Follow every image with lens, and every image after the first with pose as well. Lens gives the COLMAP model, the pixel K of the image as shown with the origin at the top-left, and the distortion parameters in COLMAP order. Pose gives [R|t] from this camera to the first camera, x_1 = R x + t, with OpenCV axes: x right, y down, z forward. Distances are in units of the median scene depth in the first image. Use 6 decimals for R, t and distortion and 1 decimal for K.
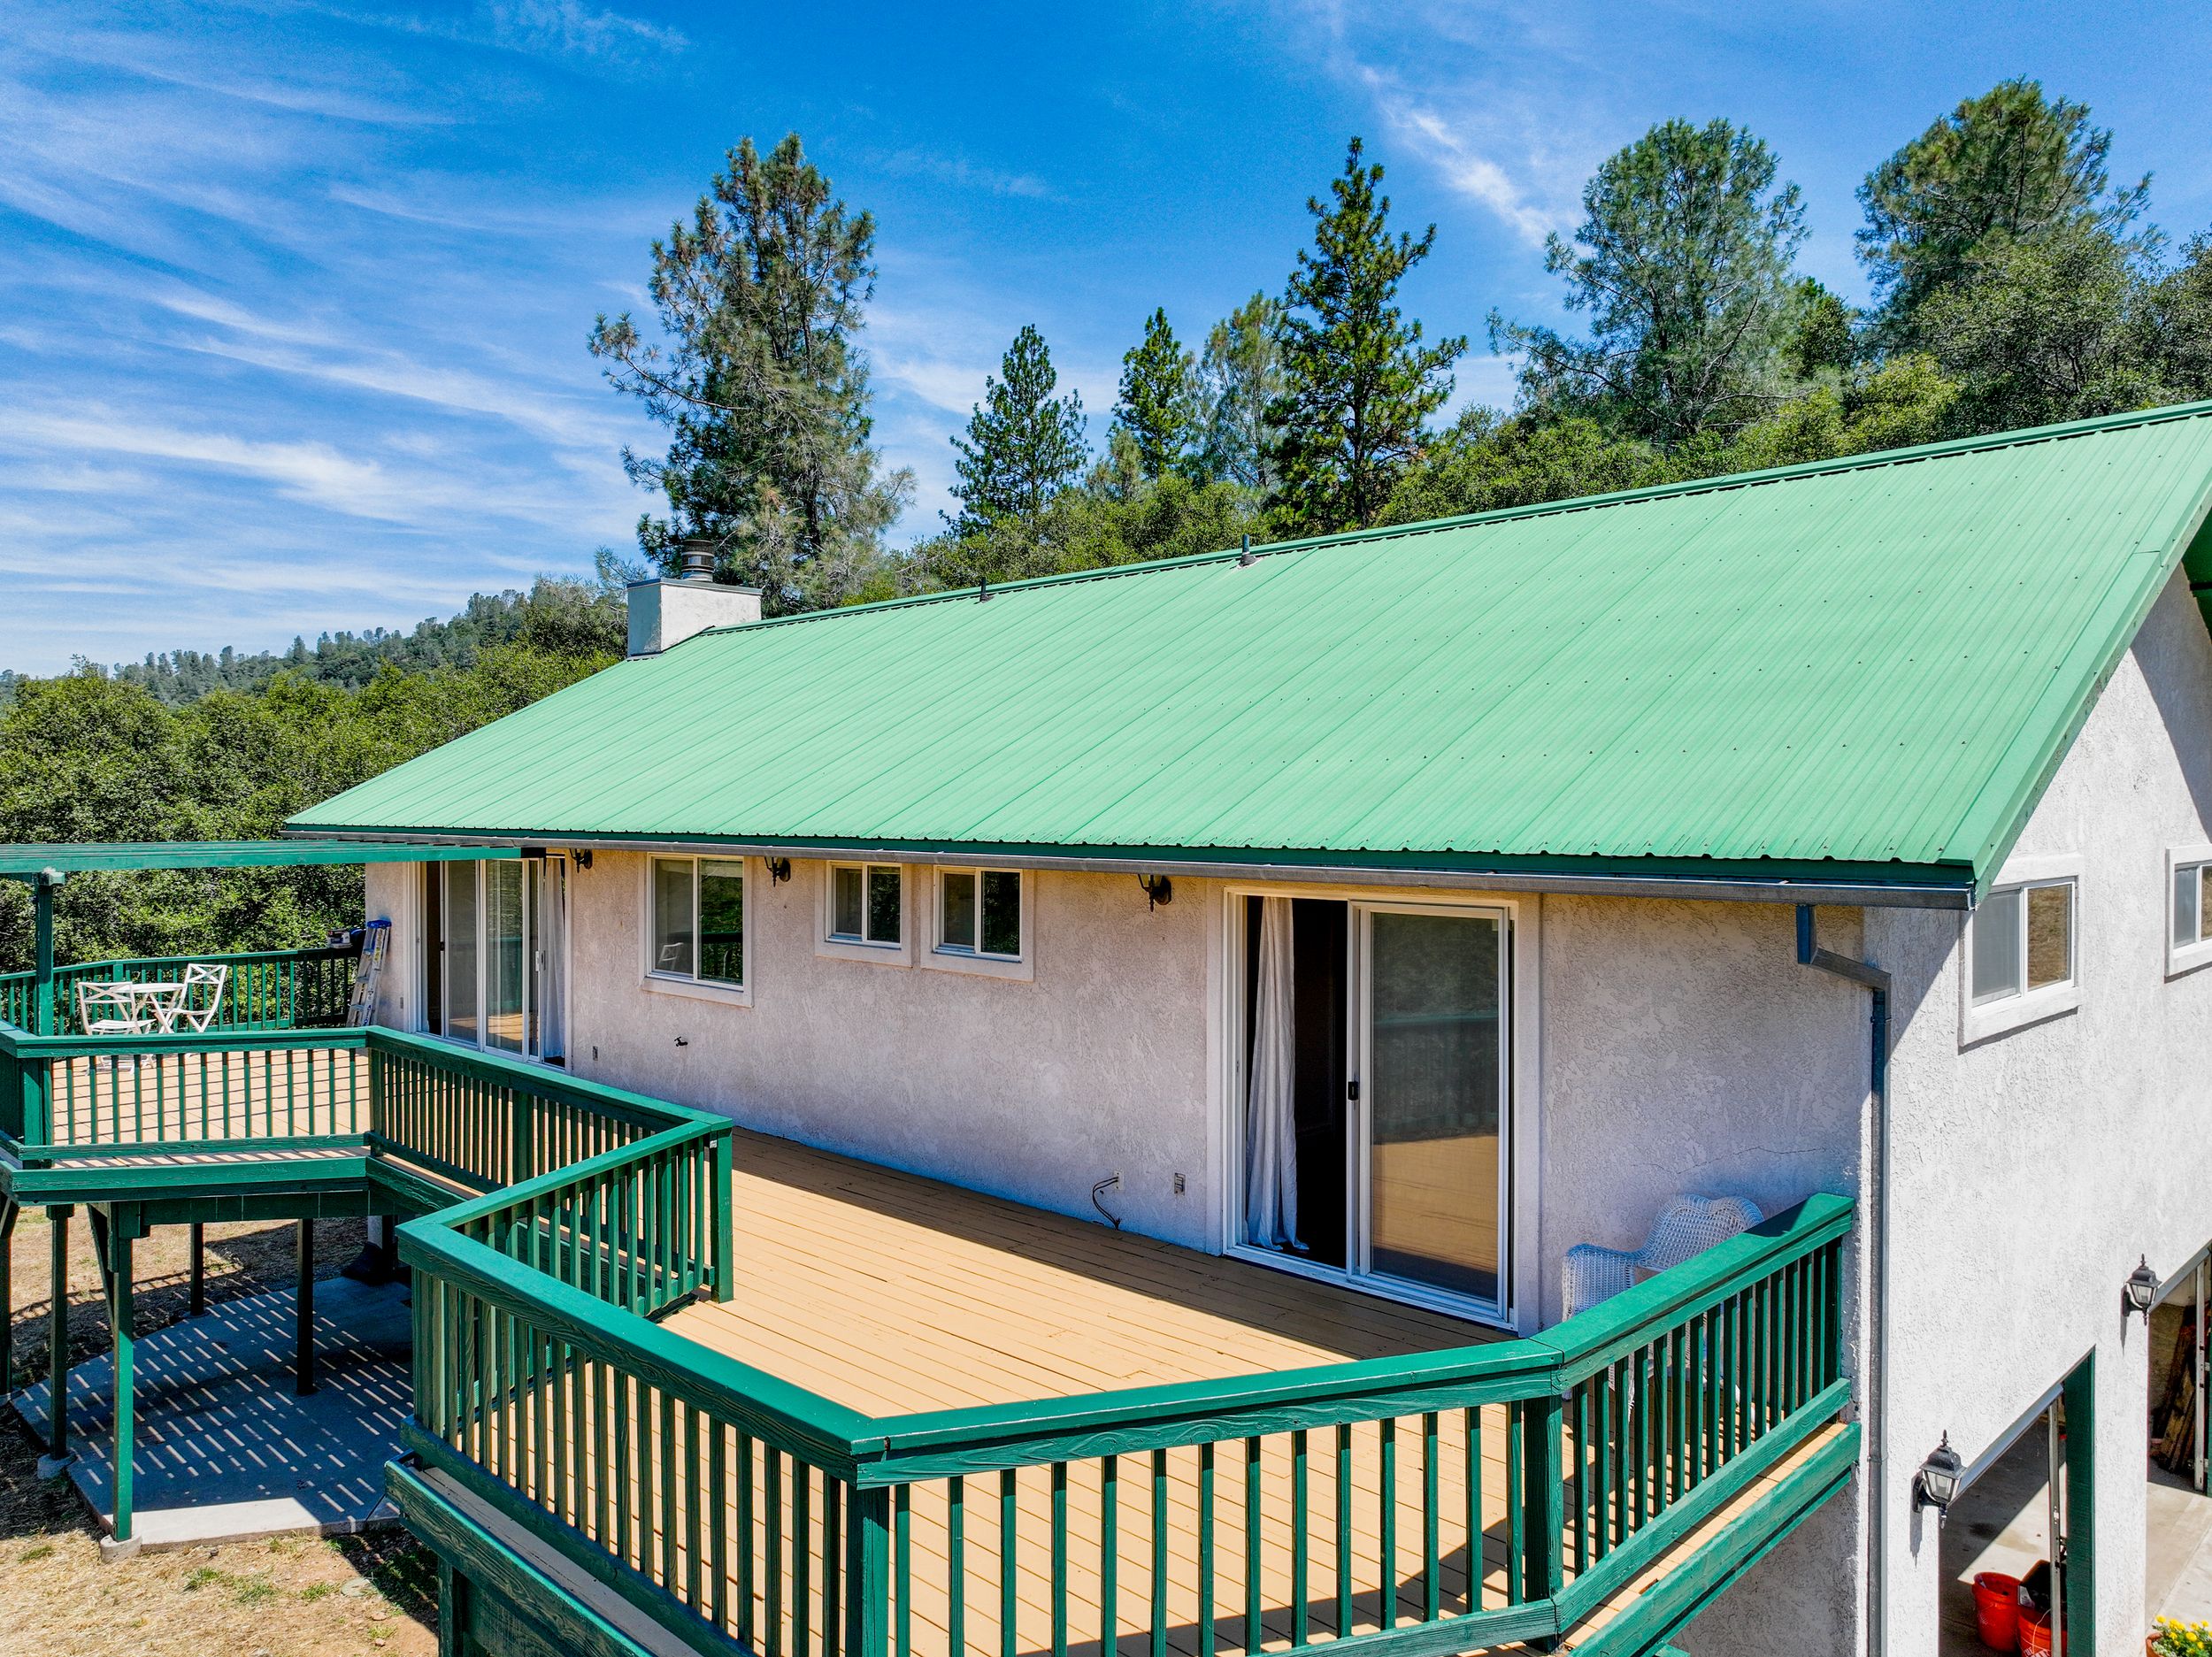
lens RADIAL K [[1555.1, 0, 1103.5], [0, 1555.1, 830.3], [0, 0, 1]] dist [-0.000979, 0.017164]
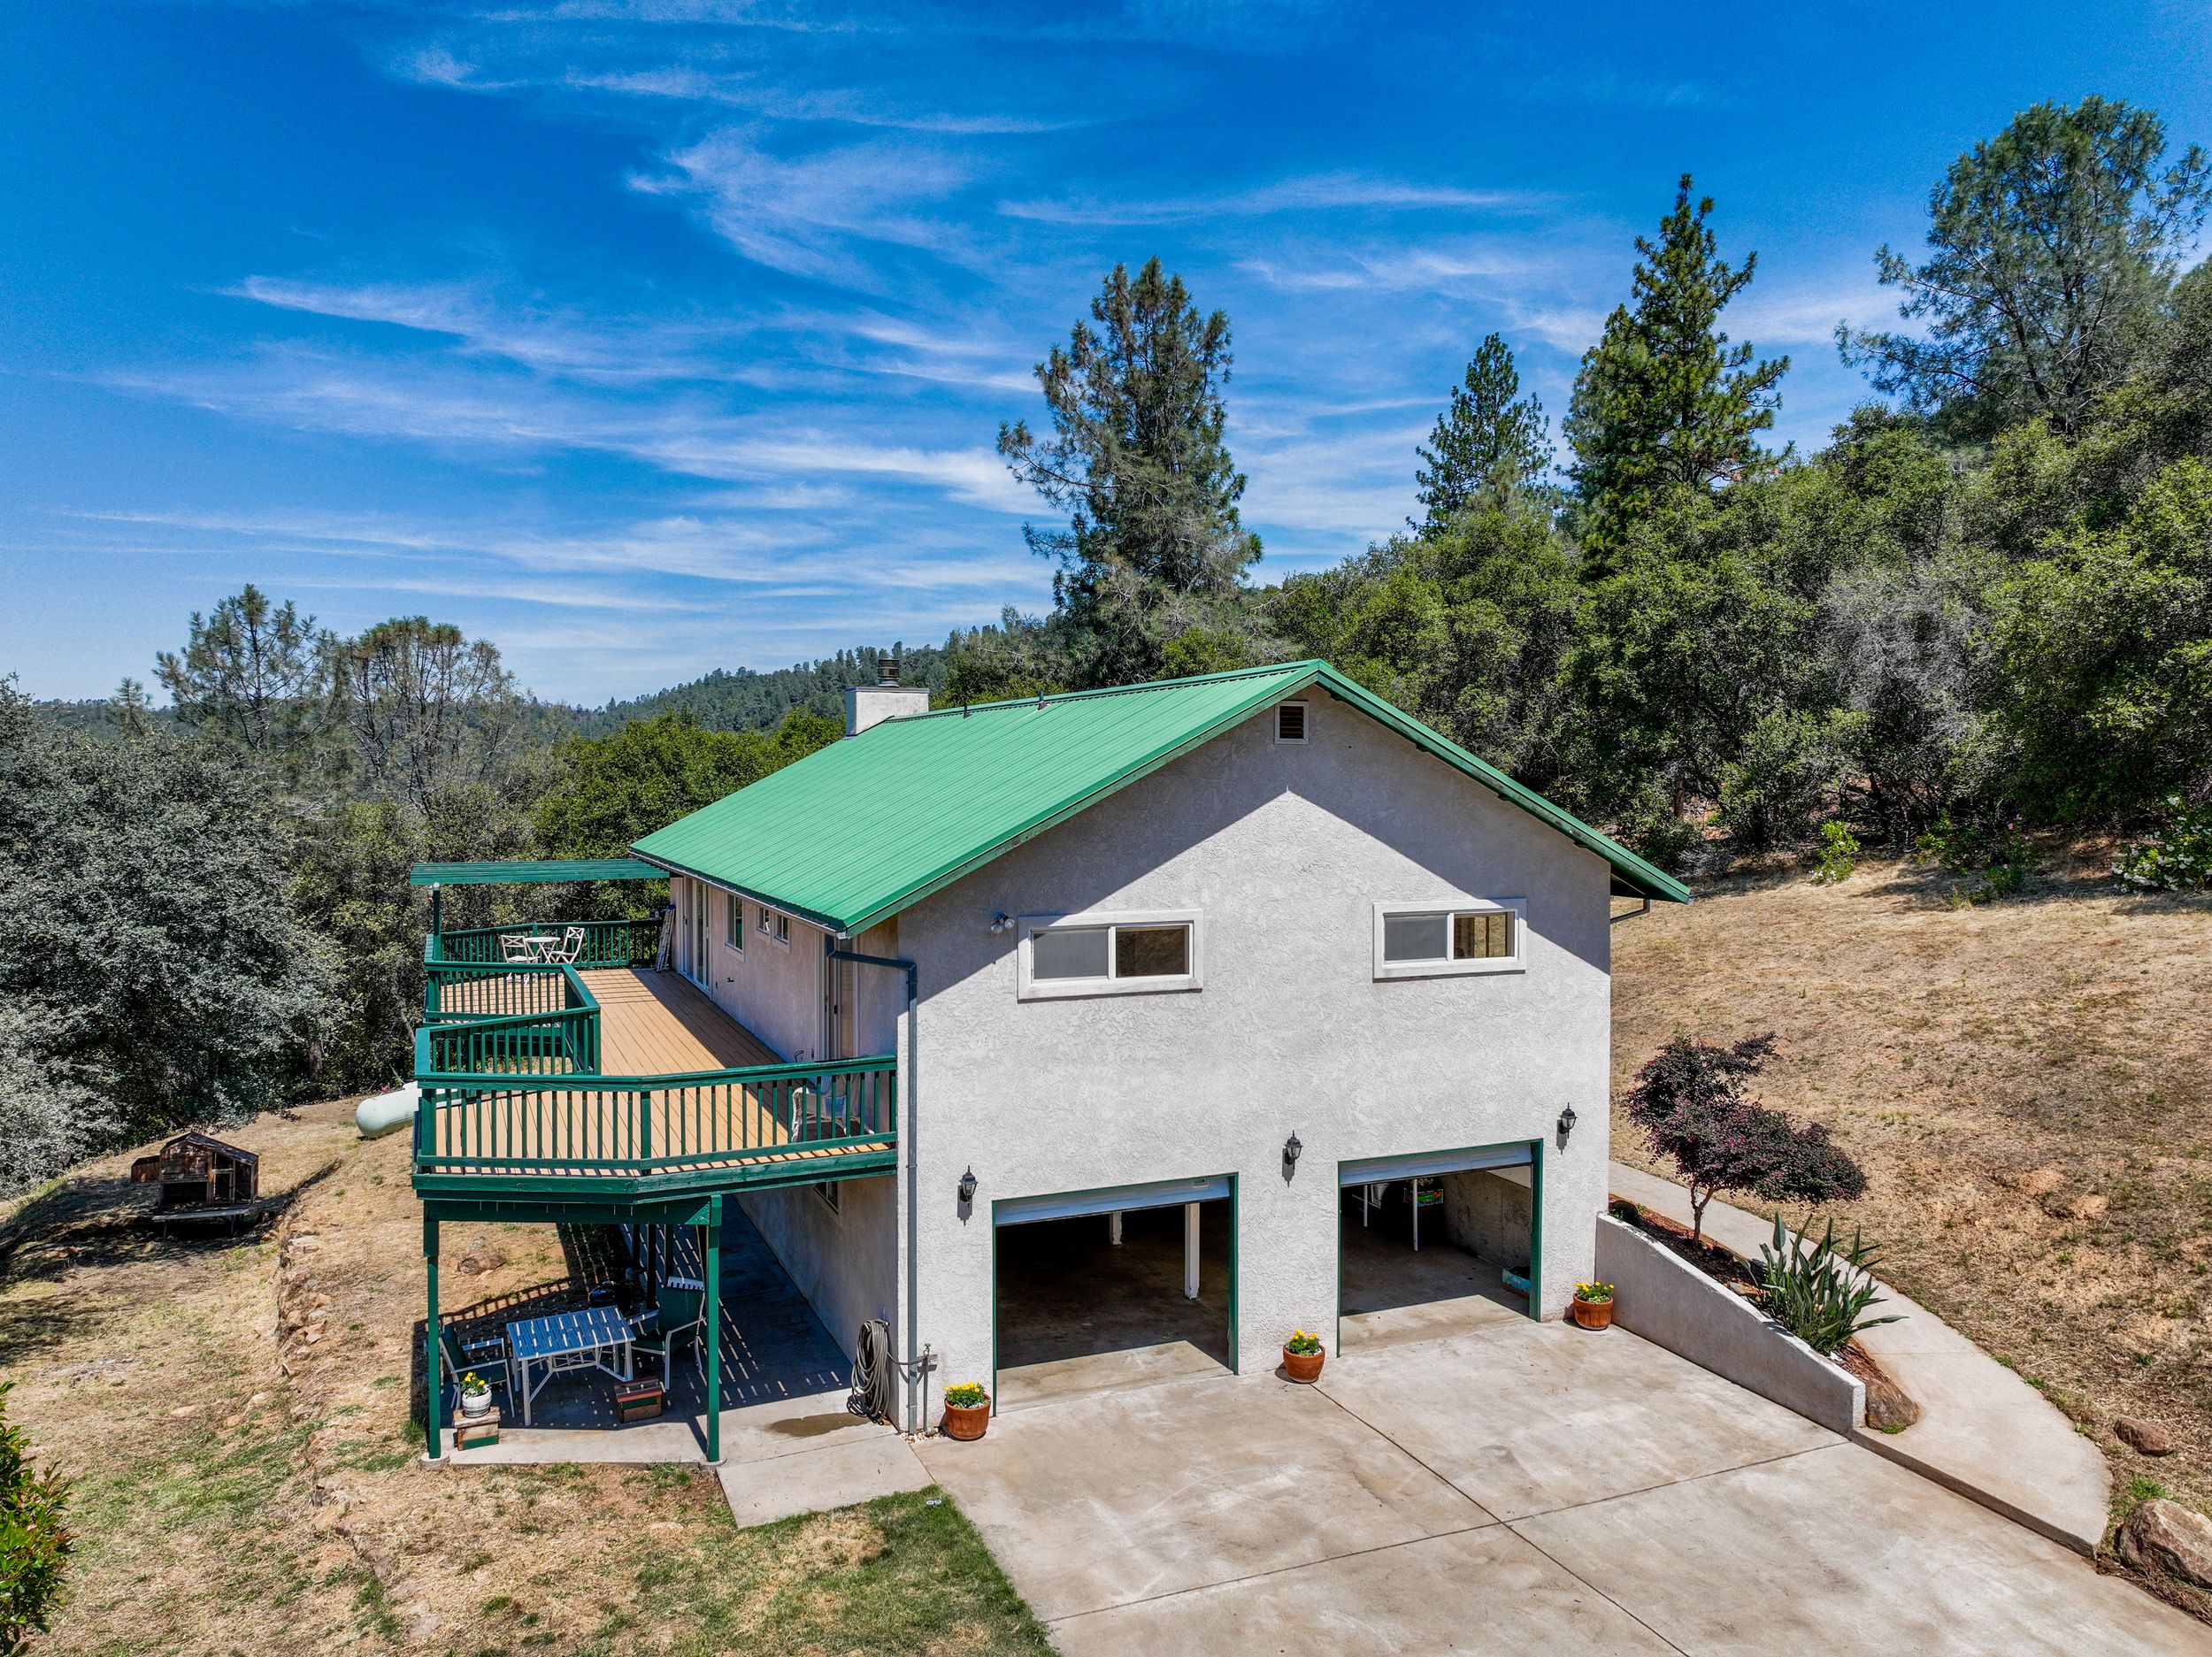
lens RADIAL K [[1555.1, 0, 1108.3], [0, 1555.1, 826.1], [0, 0, 1]] dist [-0.000979, 0.017164]
pose [[0.928102, 0.011236, -0.372157, 0.314589], [-0.005594, 0.999853, 0.016236, -0.030559], [0.372284, -0.012987, 0.928028, -0.207359]]
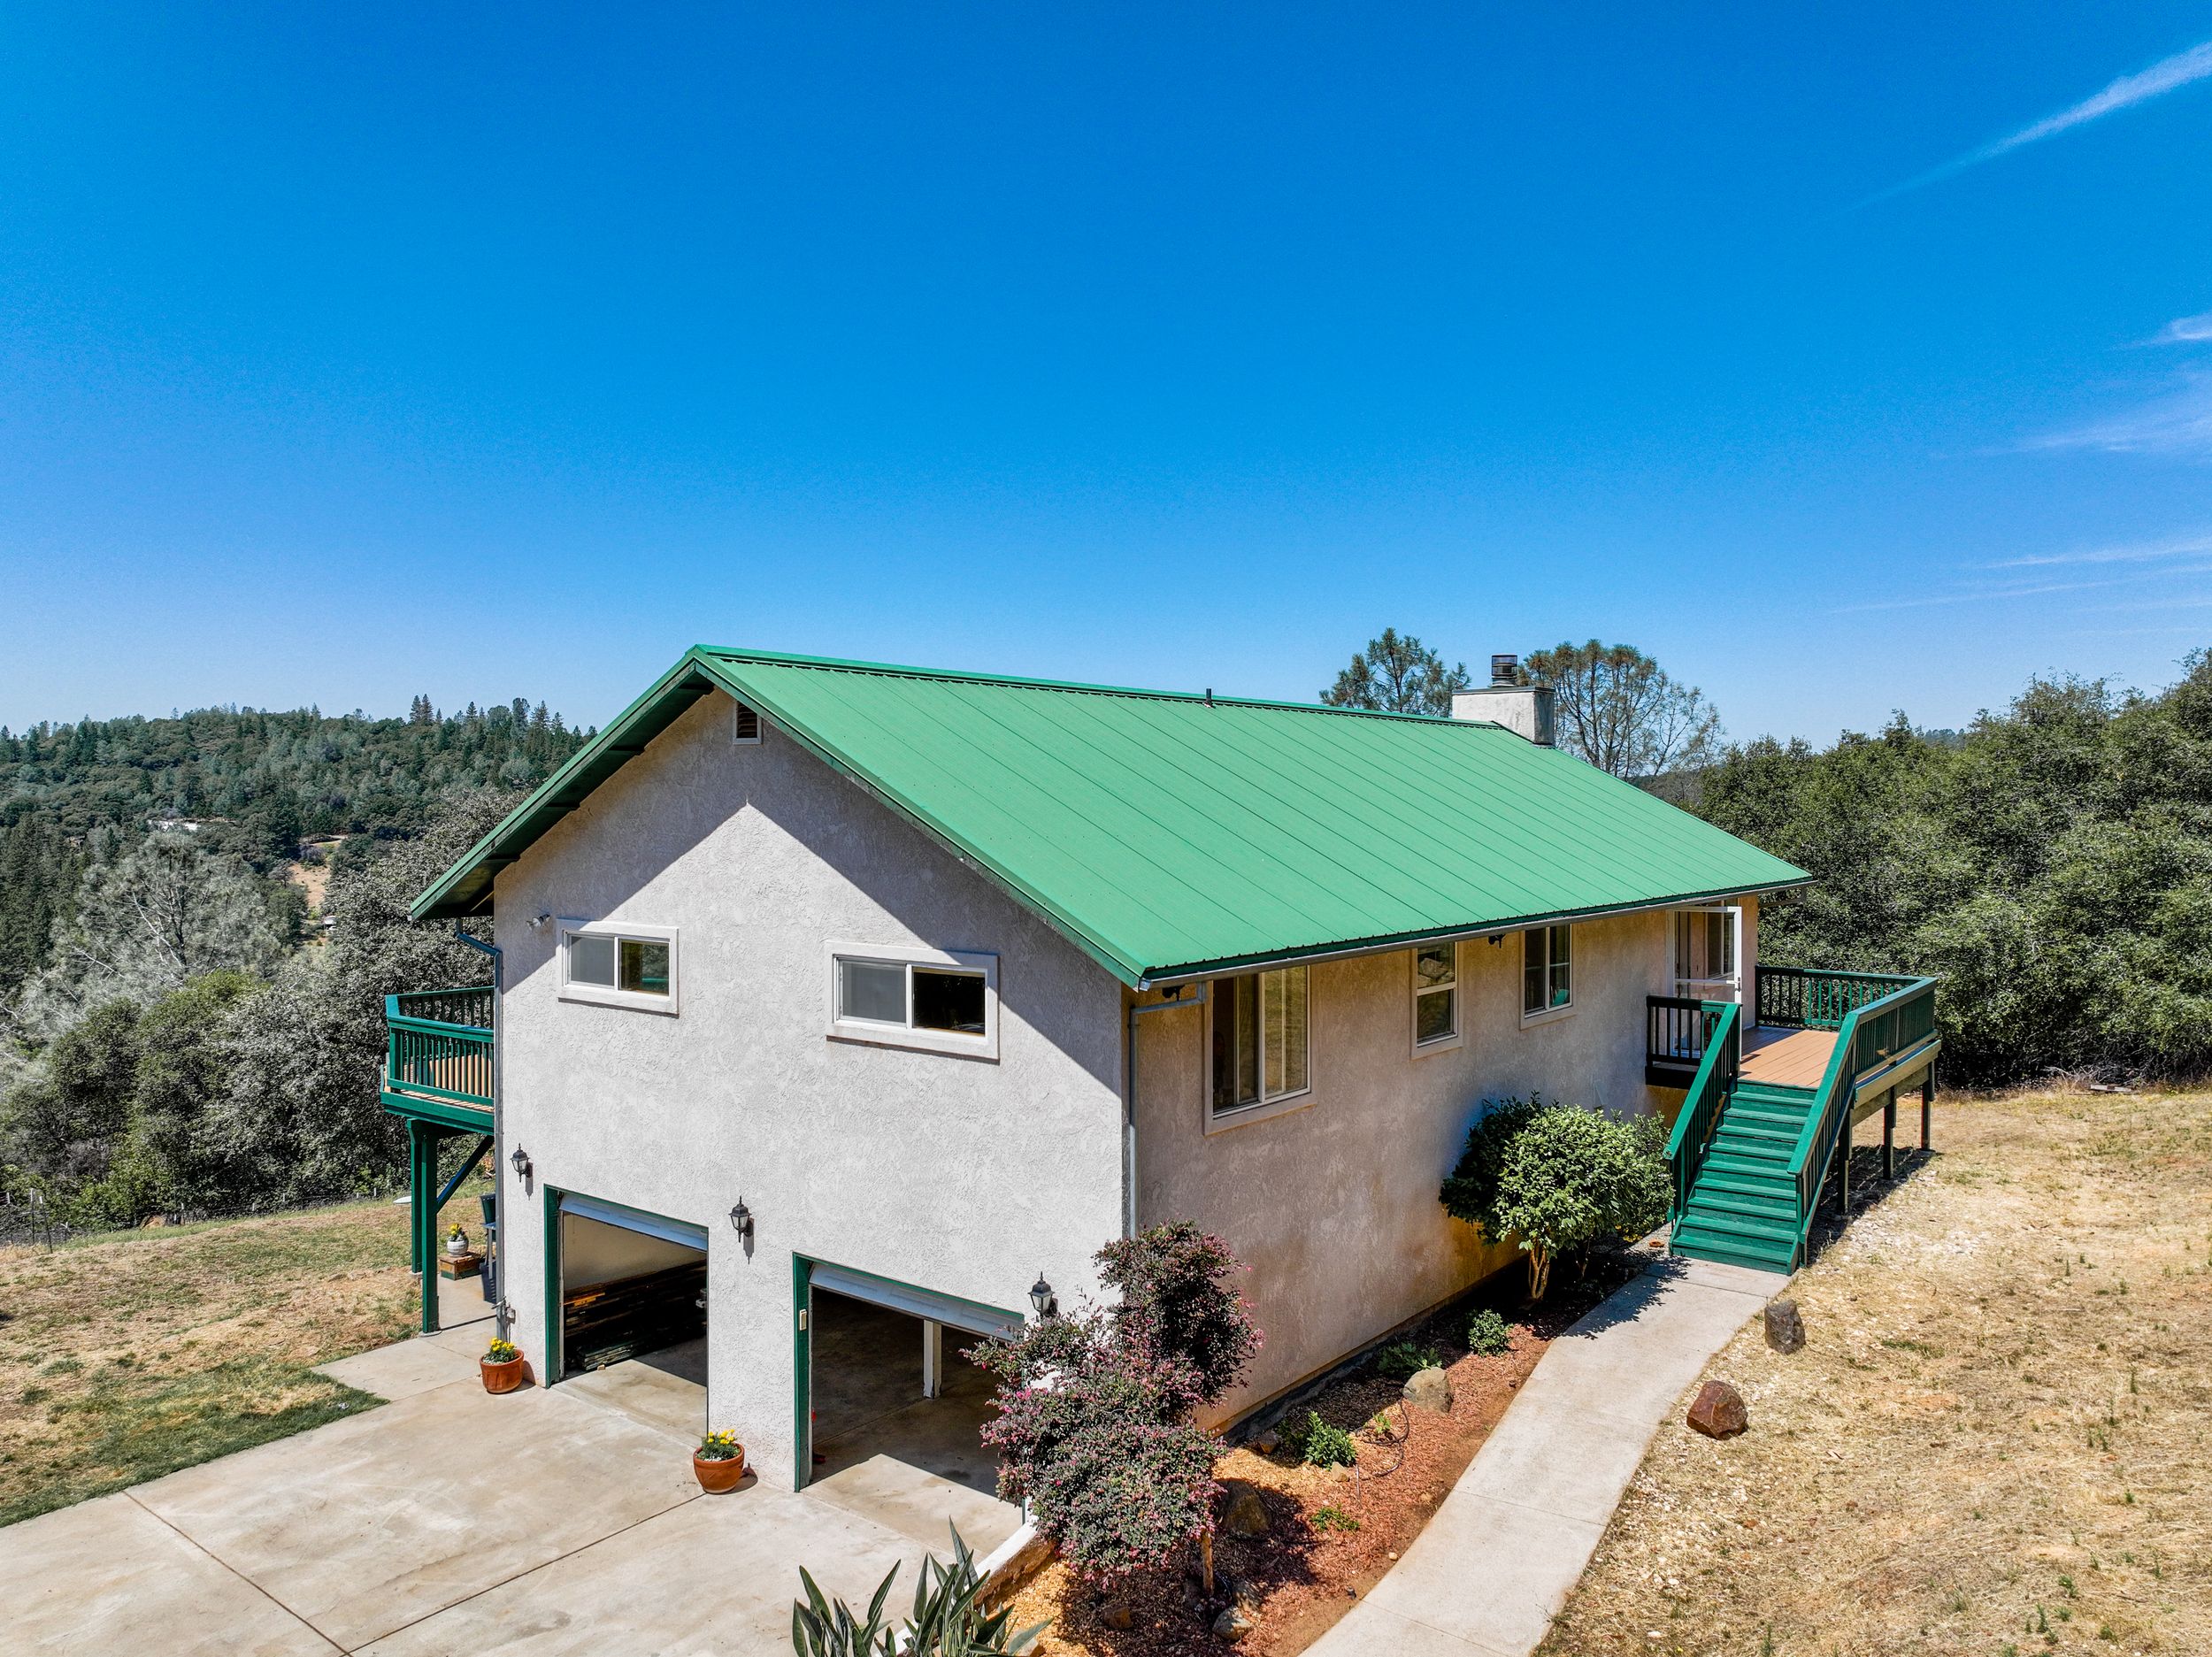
lens RADIAL K [[1555.1, 0, 1103.0], [0, 1555.1, 831.0], [0, 0, 1]] dist [-0.000979, 0.017164]
pose [[0.111081, 0.016395, -0.993676, 0.619051], [-0.017206, 0.999746, 0.014572, -0.033282], [0.993662, 0.015478, 0.111334, 0.327656]]
